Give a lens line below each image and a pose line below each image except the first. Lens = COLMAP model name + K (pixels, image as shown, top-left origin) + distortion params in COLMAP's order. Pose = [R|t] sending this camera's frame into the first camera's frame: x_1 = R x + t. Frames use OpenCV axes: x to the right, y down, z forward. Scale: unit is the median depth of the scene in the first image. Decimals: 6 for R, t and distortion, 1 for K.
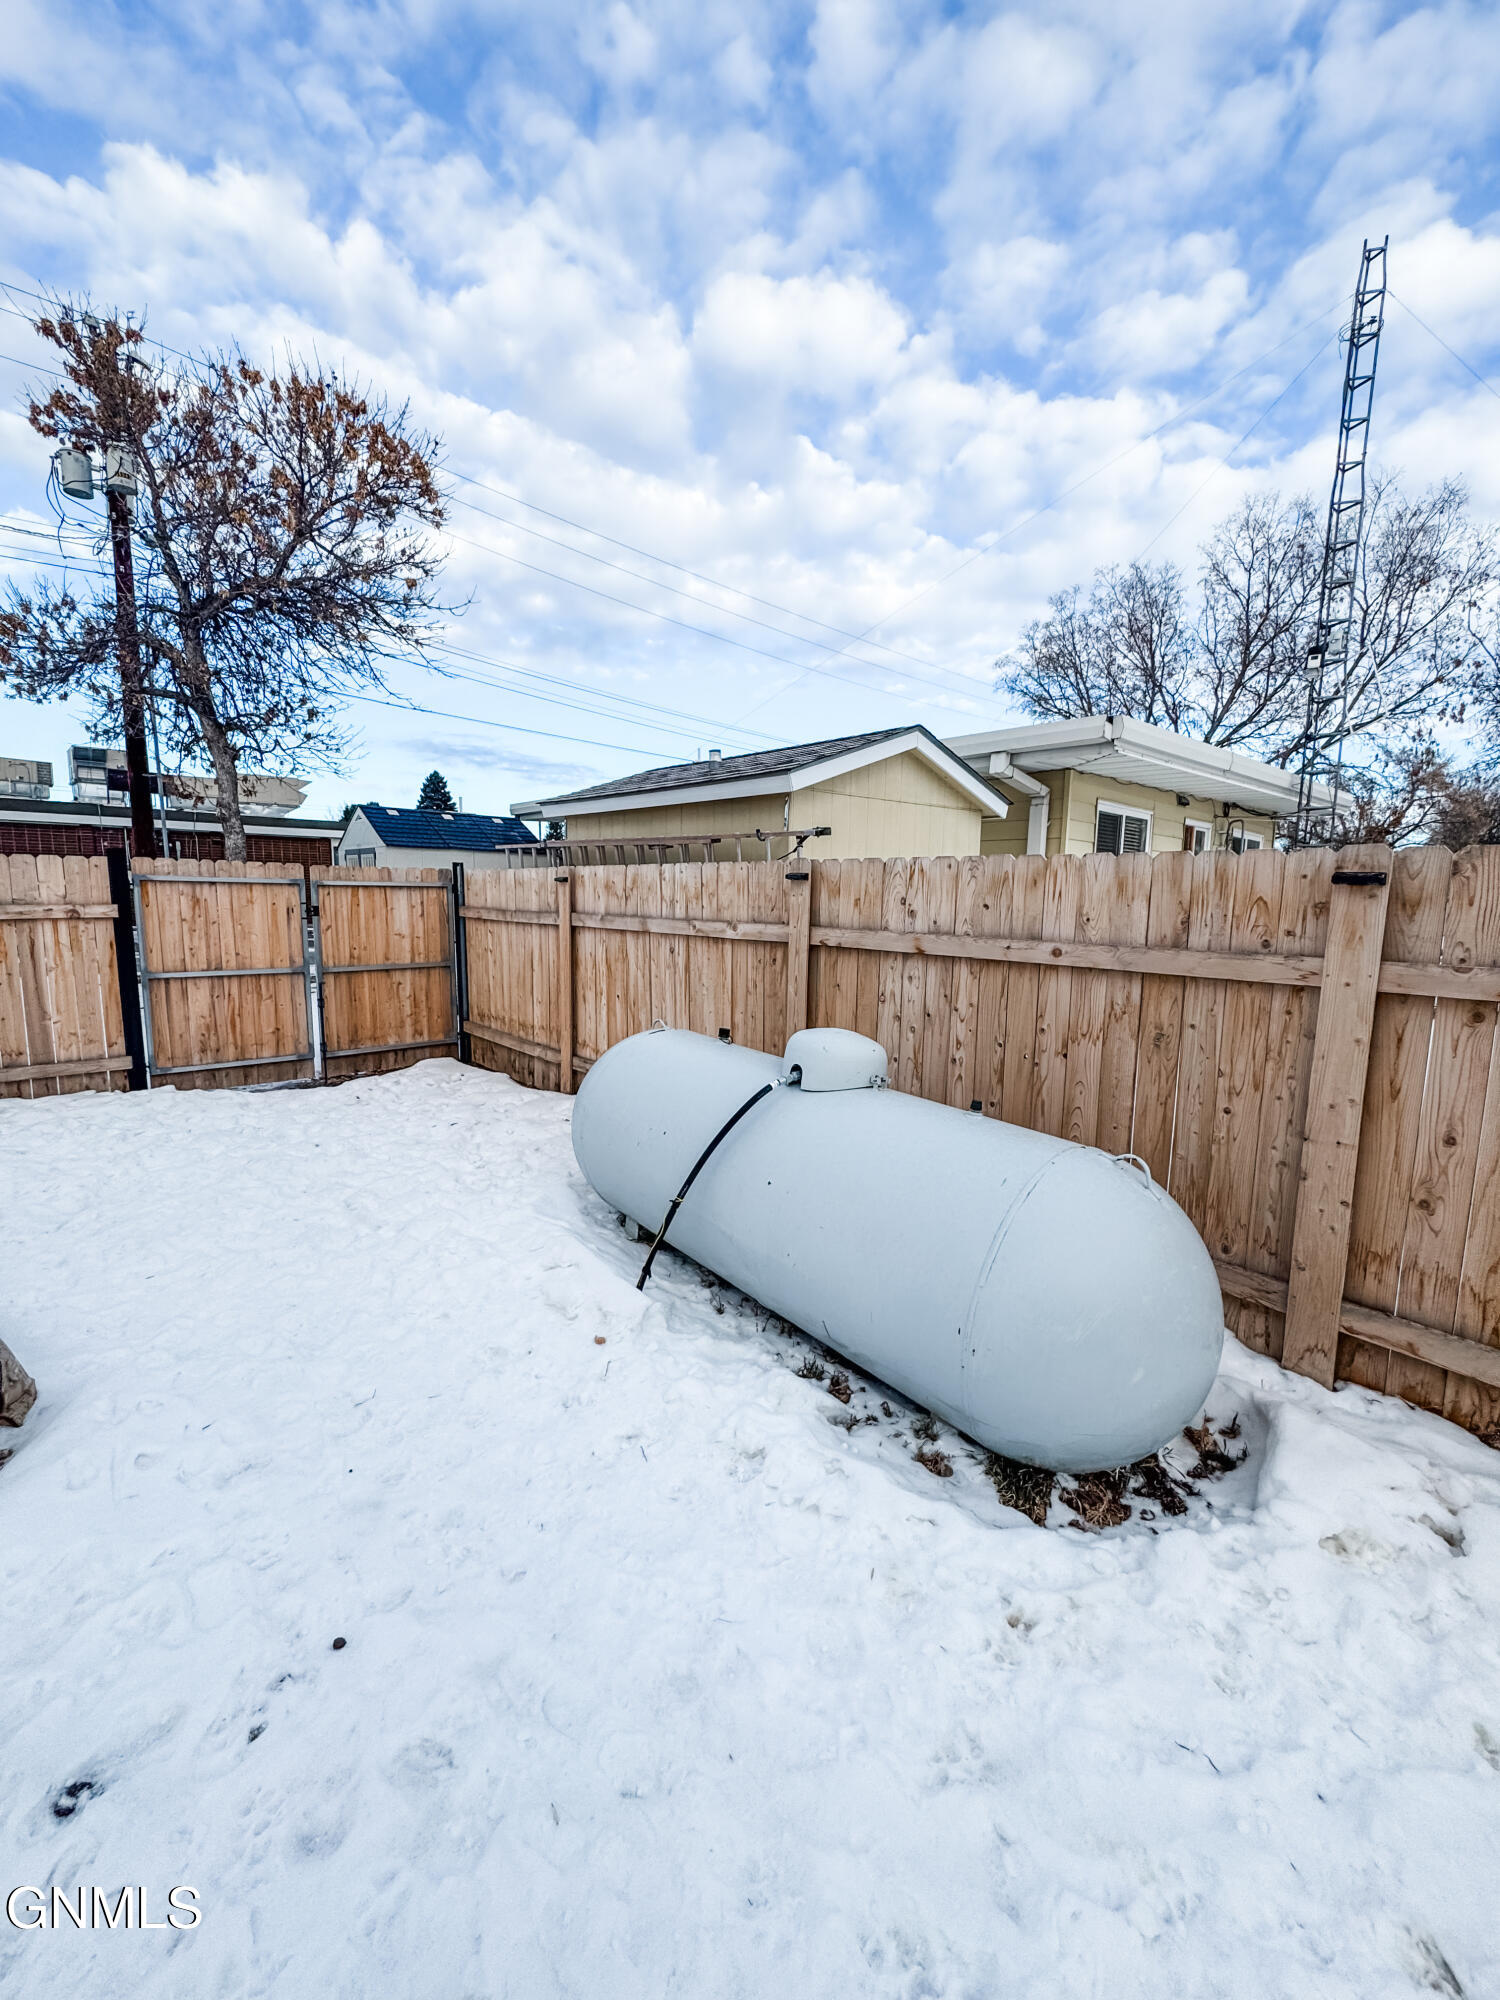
lens RADIAL K [[810.7, 0, 750.0], [0, 810.7, 1000.0], [0, 0, 1]] dist [0.000860, 0.000035]
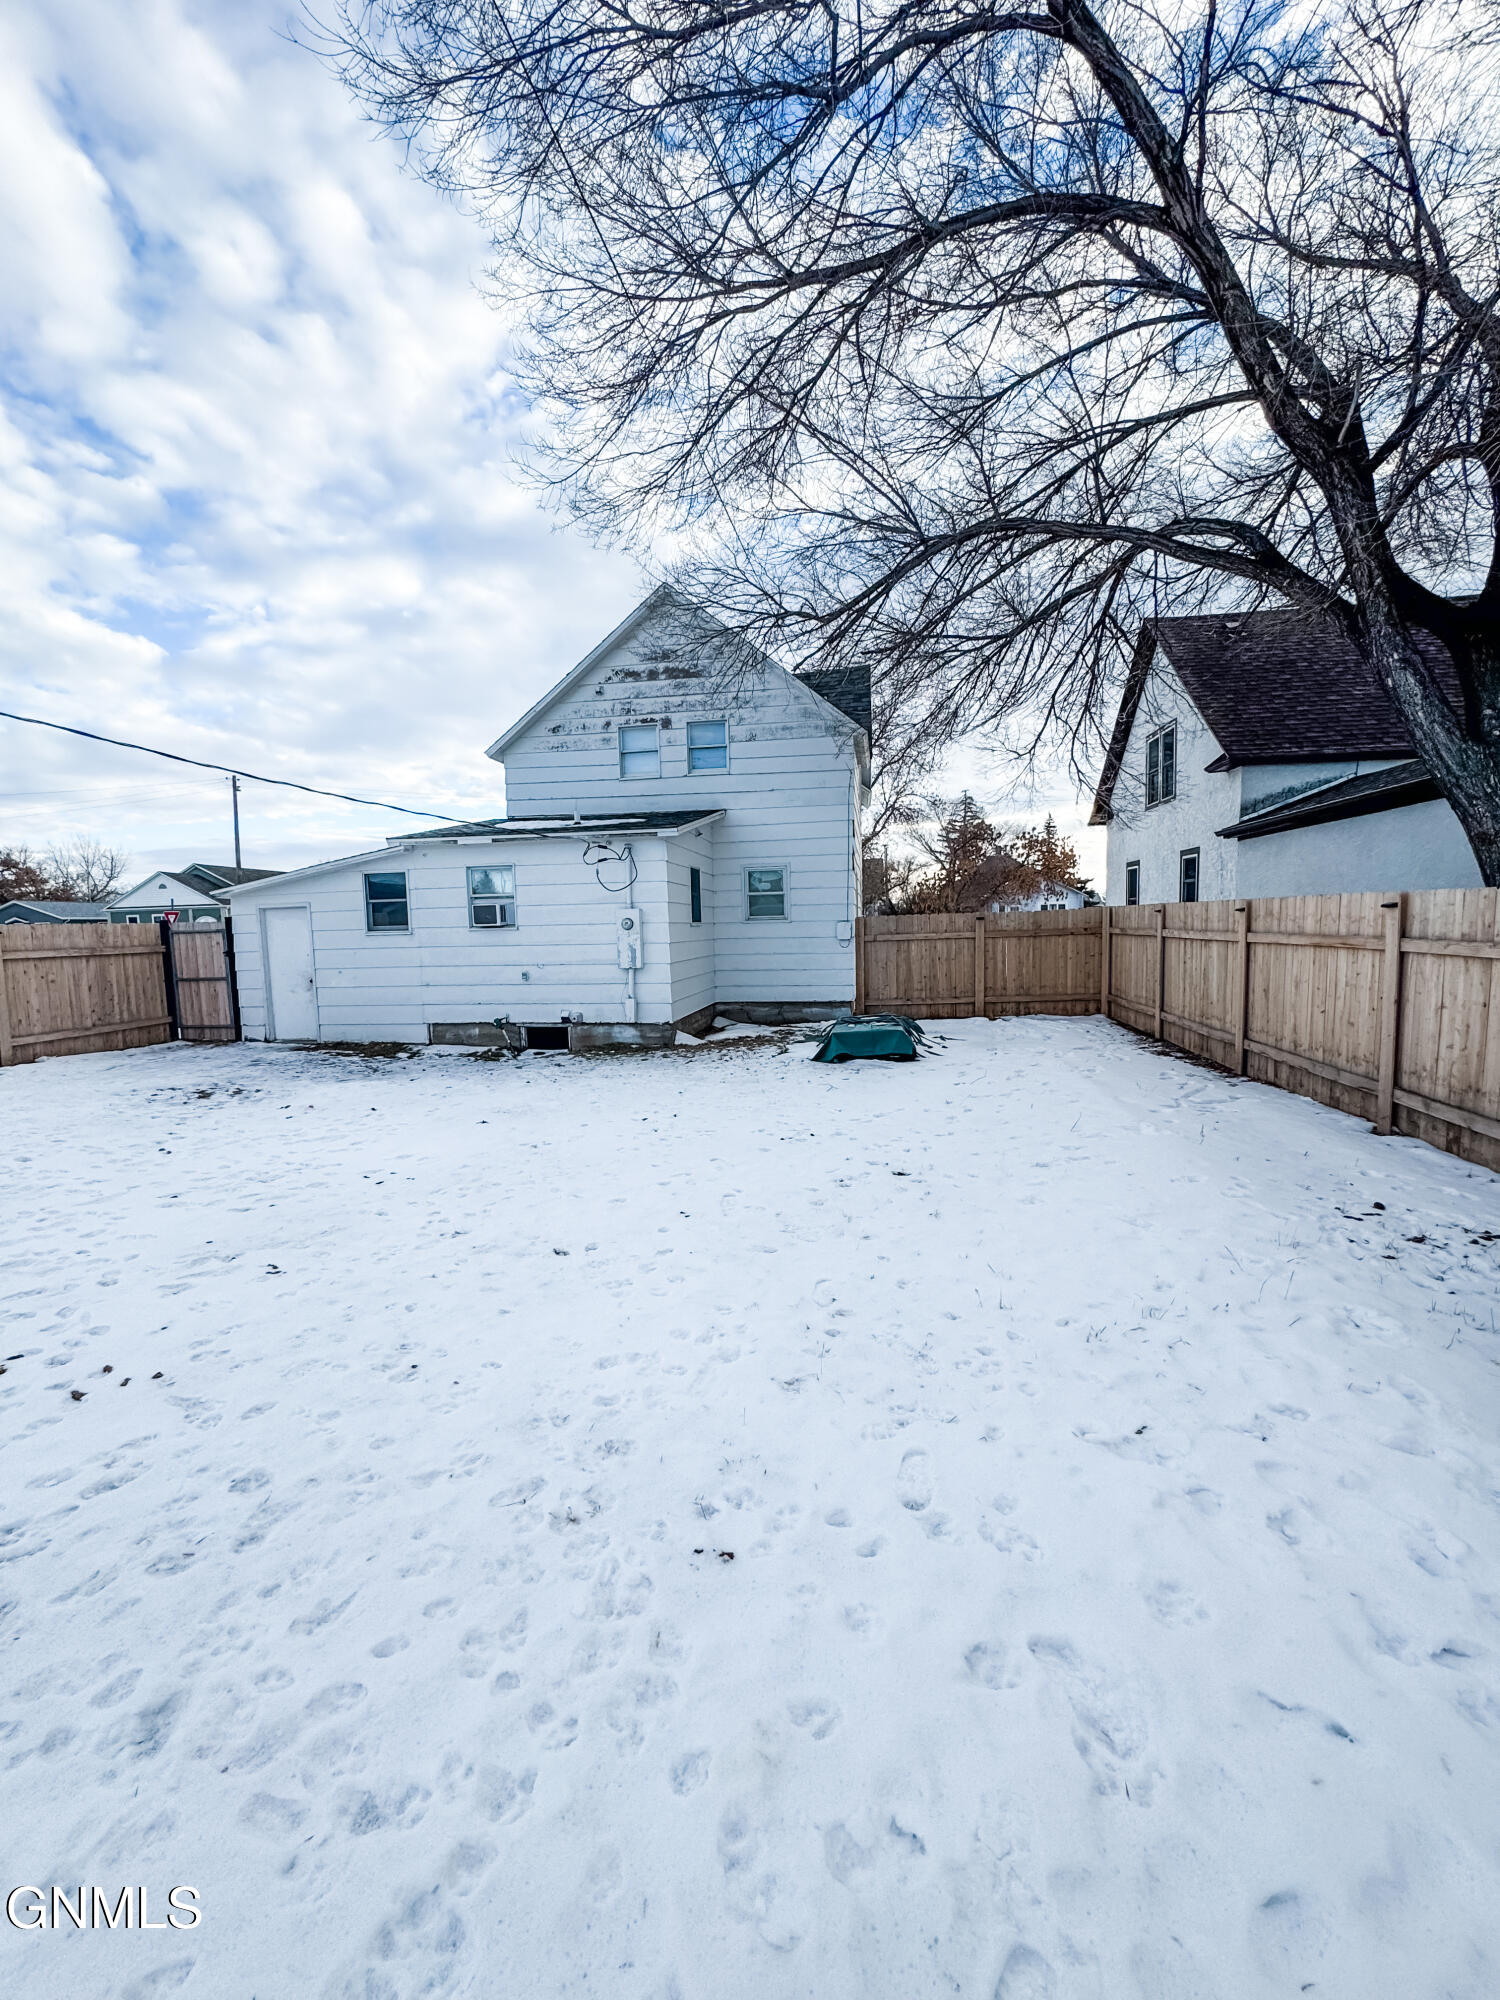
lens RADIAL K [[810.7, 0, 750.0], [0, 810.7, 1000.0], [0, 0, 1]] dist [0.000860, 0.000035]
pose [[0.555626, 0.033784, -0.830745, 0.757220], [-0.070356, 0.997501, -0.006491, 0.128118], [0.828450, 0.062054, 0.556615, -0.858552]]
